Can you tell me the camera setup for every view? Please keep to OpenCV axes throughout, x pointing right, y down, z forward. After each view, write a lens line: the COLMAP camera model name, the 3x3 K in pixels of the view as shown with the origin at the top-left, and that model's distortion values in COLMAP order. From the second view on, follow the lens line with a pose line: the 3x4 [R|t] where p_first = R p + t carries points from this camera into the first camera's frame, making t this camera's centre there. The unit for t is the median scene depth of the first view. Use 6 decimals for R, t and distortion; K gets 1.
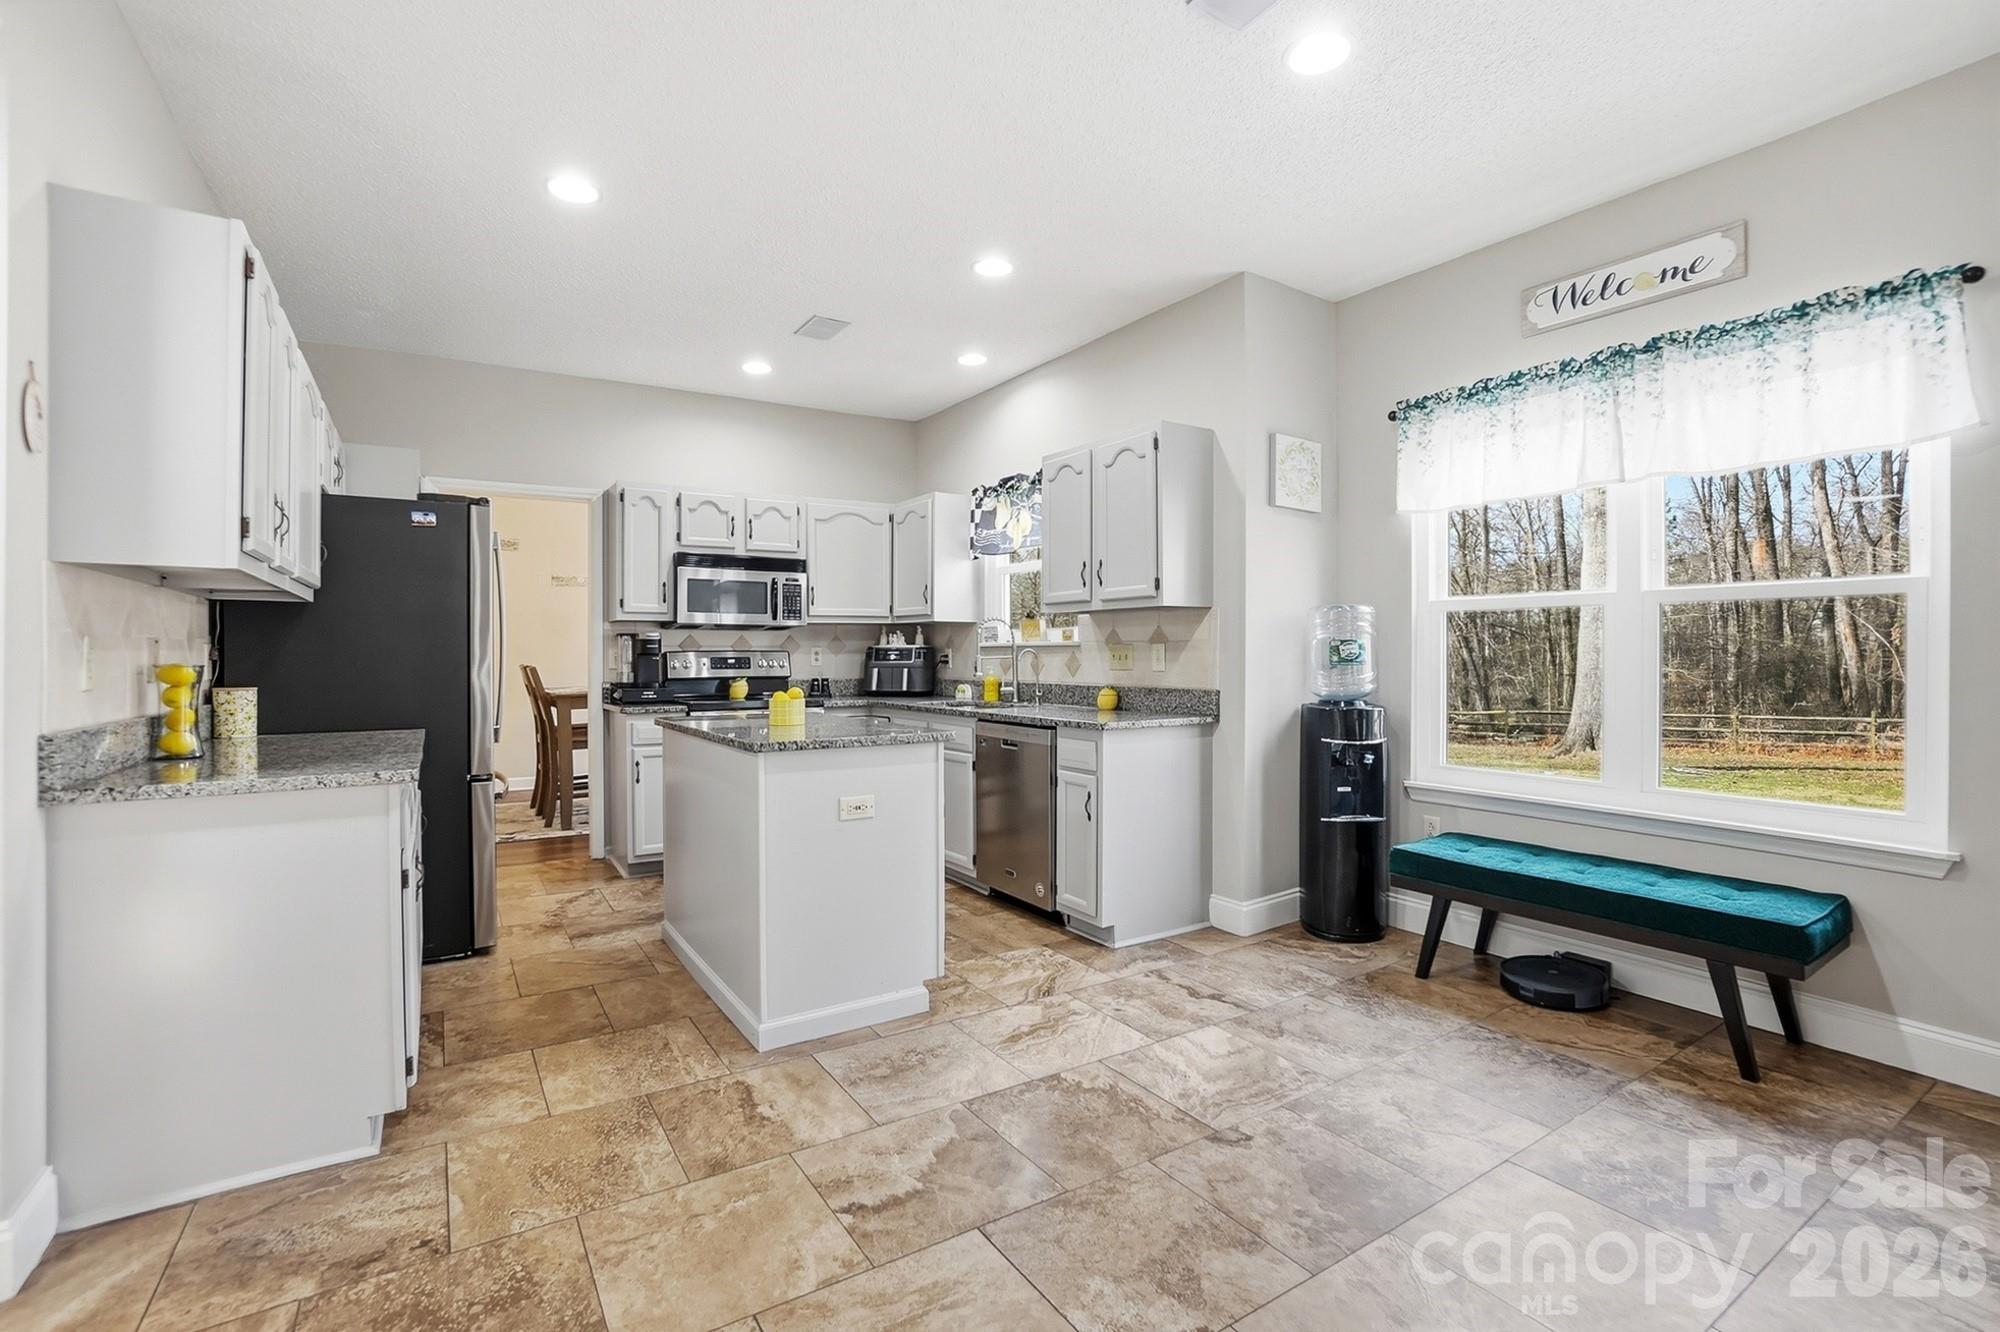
lens RADIAL K [[892.5, 0, 985.8], [0, 892.5, 657.0], [0, 0, 1]] dist [-0.065646, 0.025475]
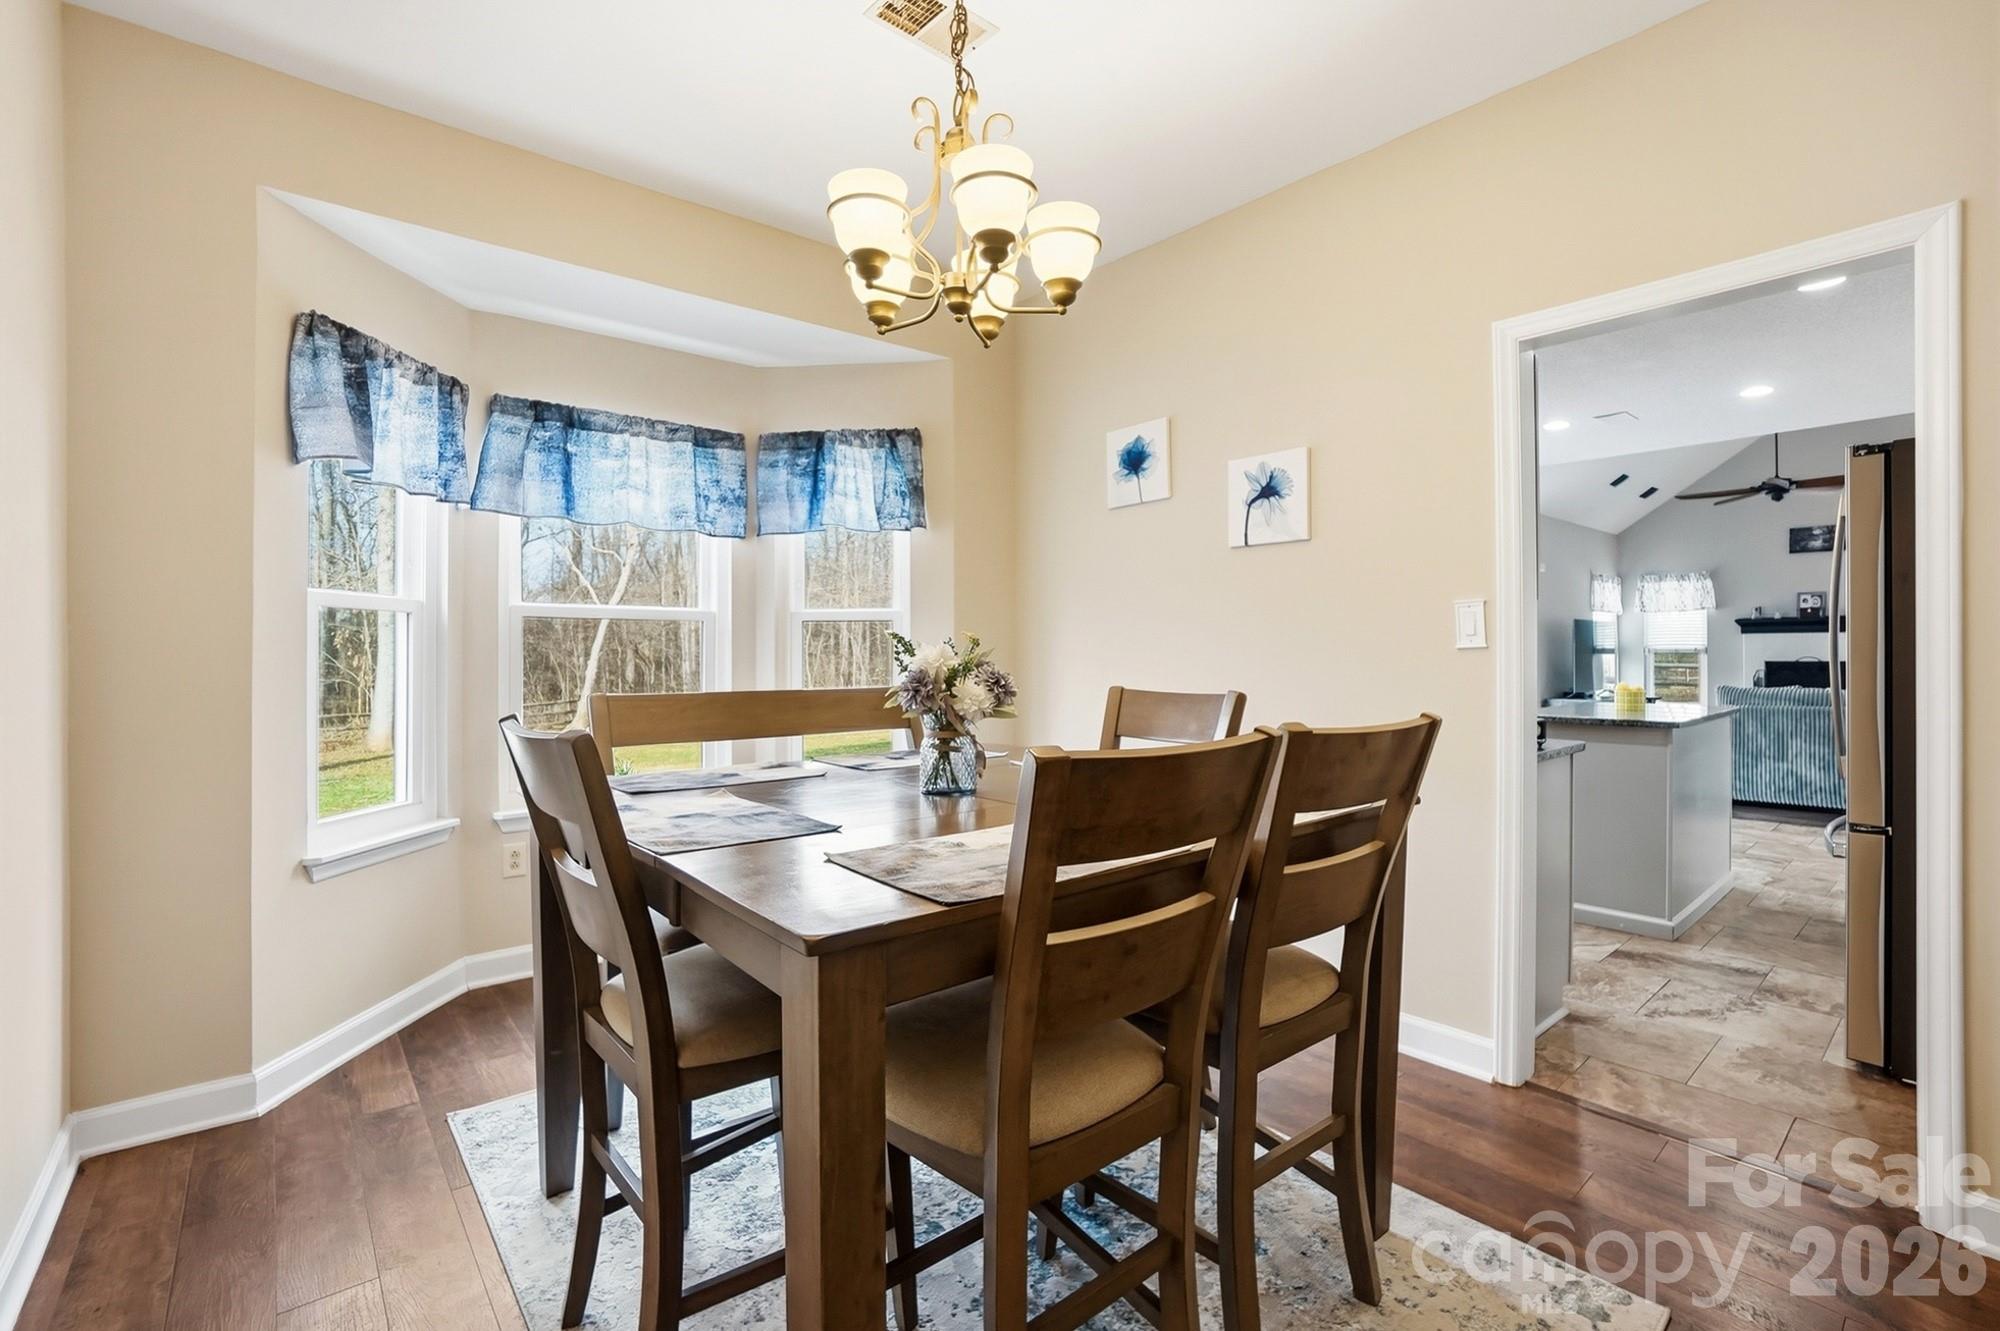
lens RADIAL K [[892.5, 0, 985.8], [0, 892.5, 656.5], [0, 0, 1]] dist [-0.065646, 0.025475]
pose [[-0.130495, -0.001788, 0.991447, -1.177129], [0.010377, 0.999941, 0.003169, -0.016257], [-0.991395, 0.010702, -0.130469, 1.805880]]
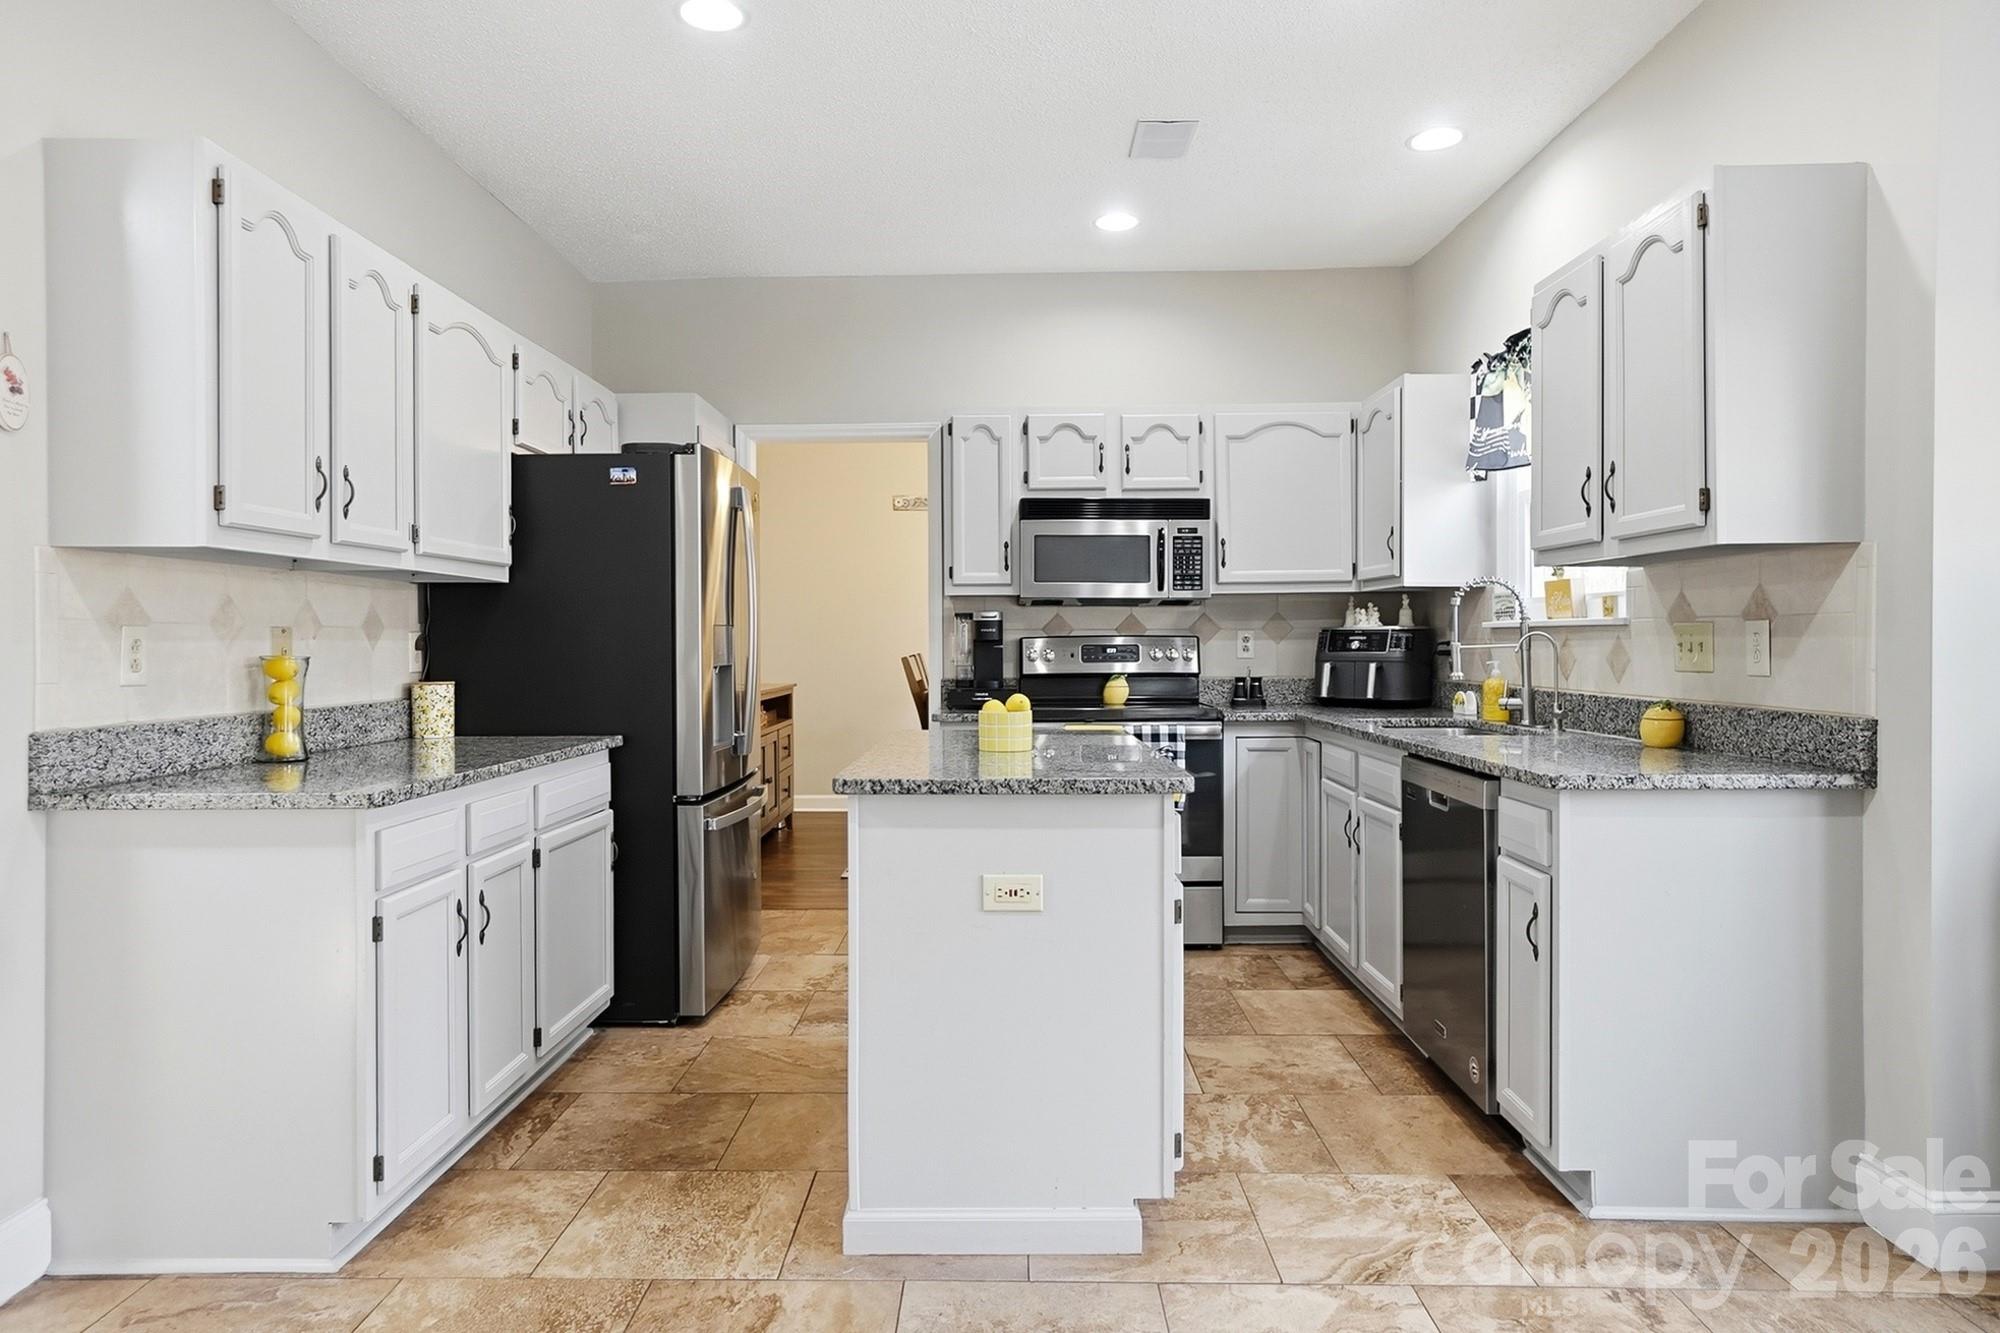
lens RADIAL K [[1212.7, 0, 989.1], [0, 1212.7, 644.3], [0, 0, 1]] dist [-0.023305, 0.028065]
pose [[0.836522, 0.000172, -0.547933, 0.218166], [0.000897, 0.999998, 0.001683, -0.003244], [0.547932, -0.001899, 0.836521, 0.209005]]
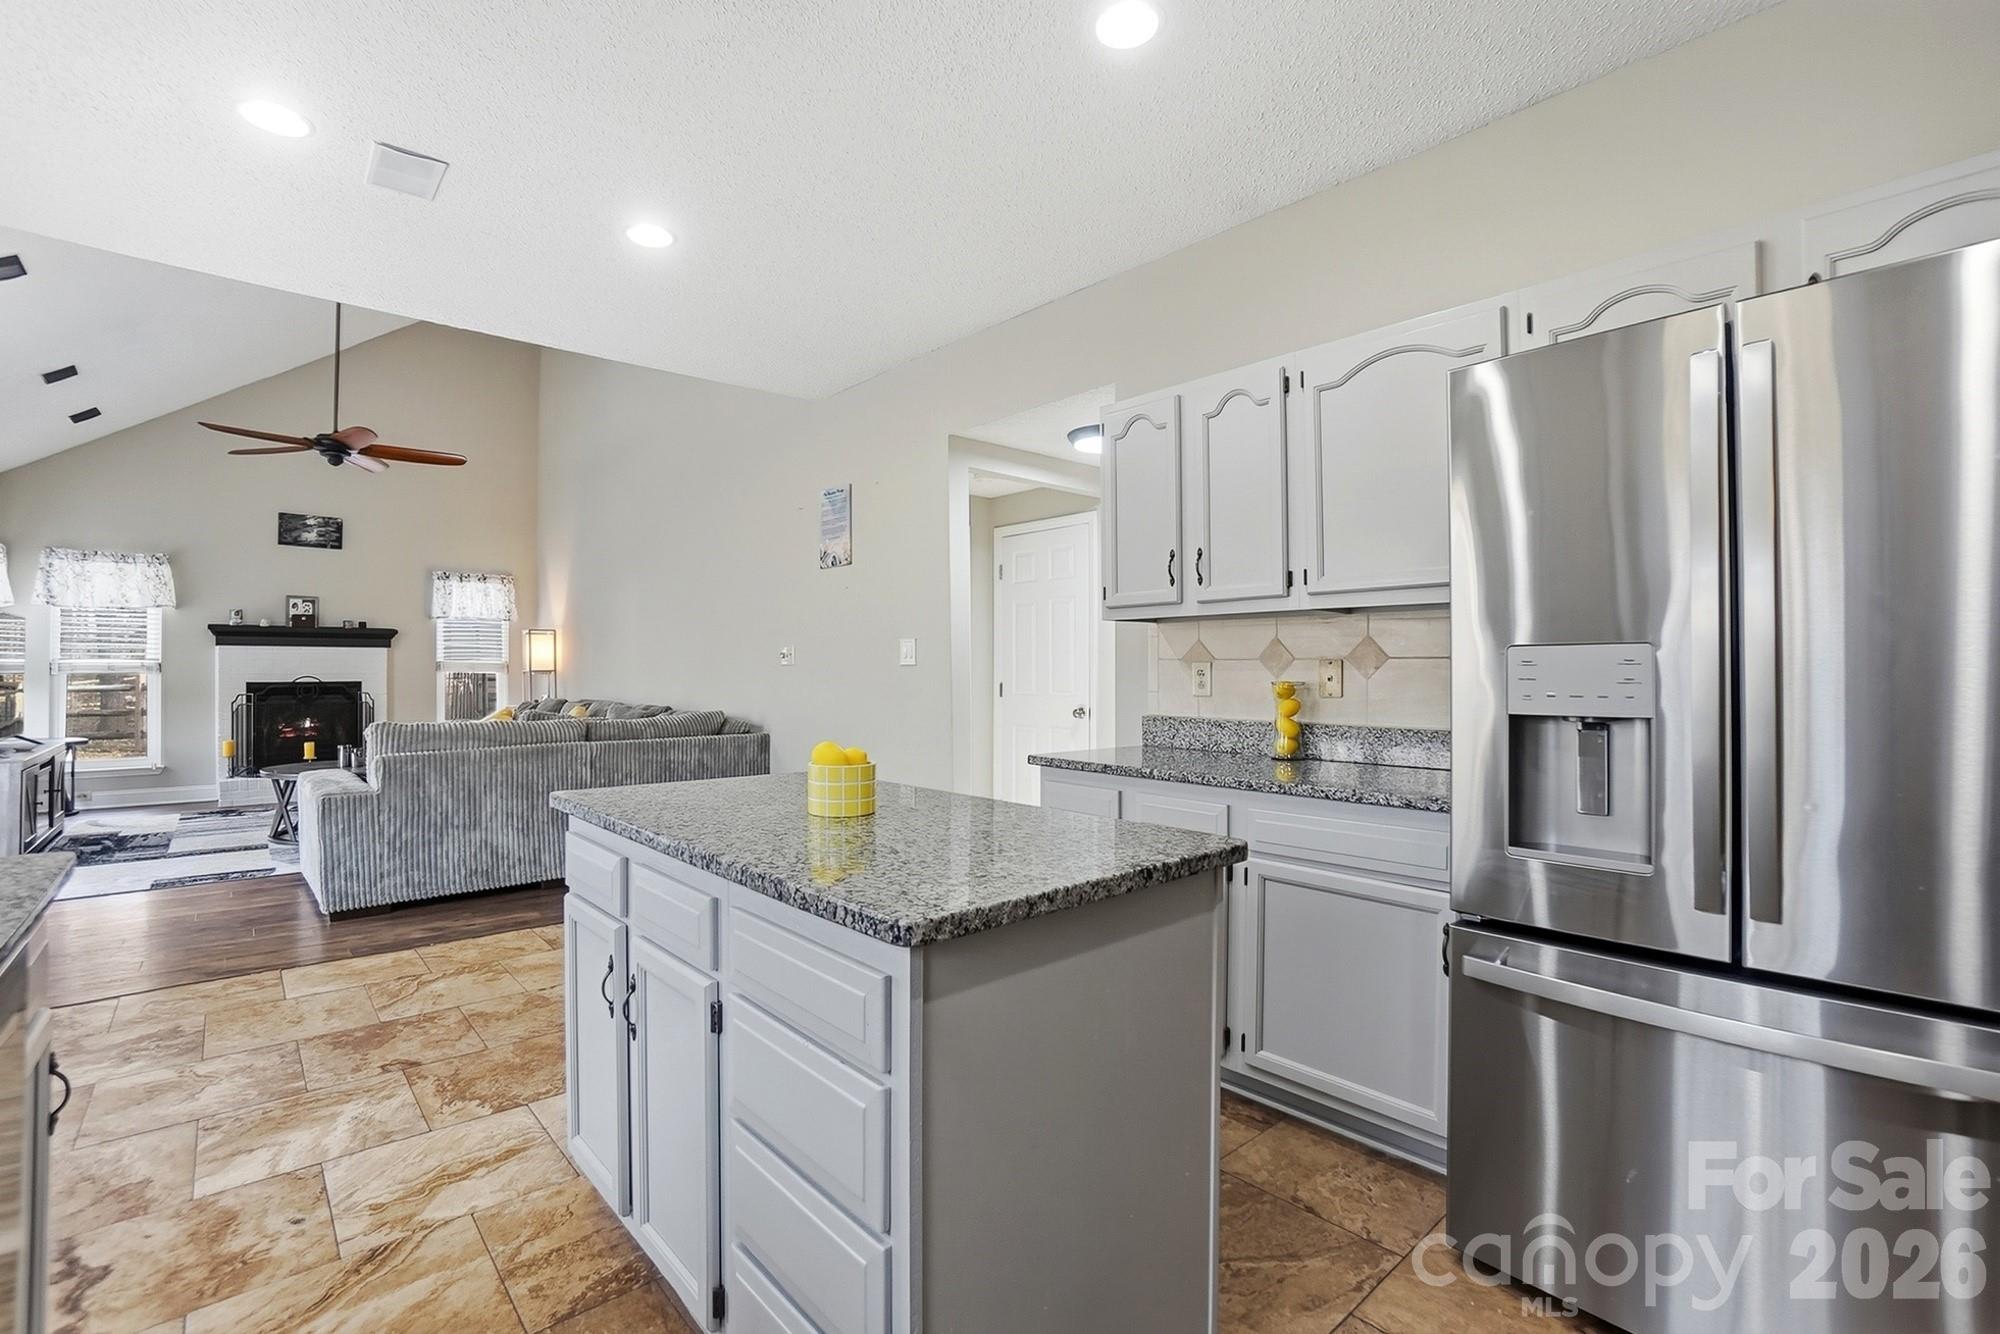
lens RADIAL K [[892.5, 0, 985.8], [0, 892.5, 658.0], [0, 0, 1]] dist [-0.065646, 0.025475]
pose [[-0.987000, -0.002645, -0.160701, -0.189019], [-0.001120, 0.999953, -0.009581, -0.008043], [0.160719, -0.009277, -0.986957, 1.298984]]
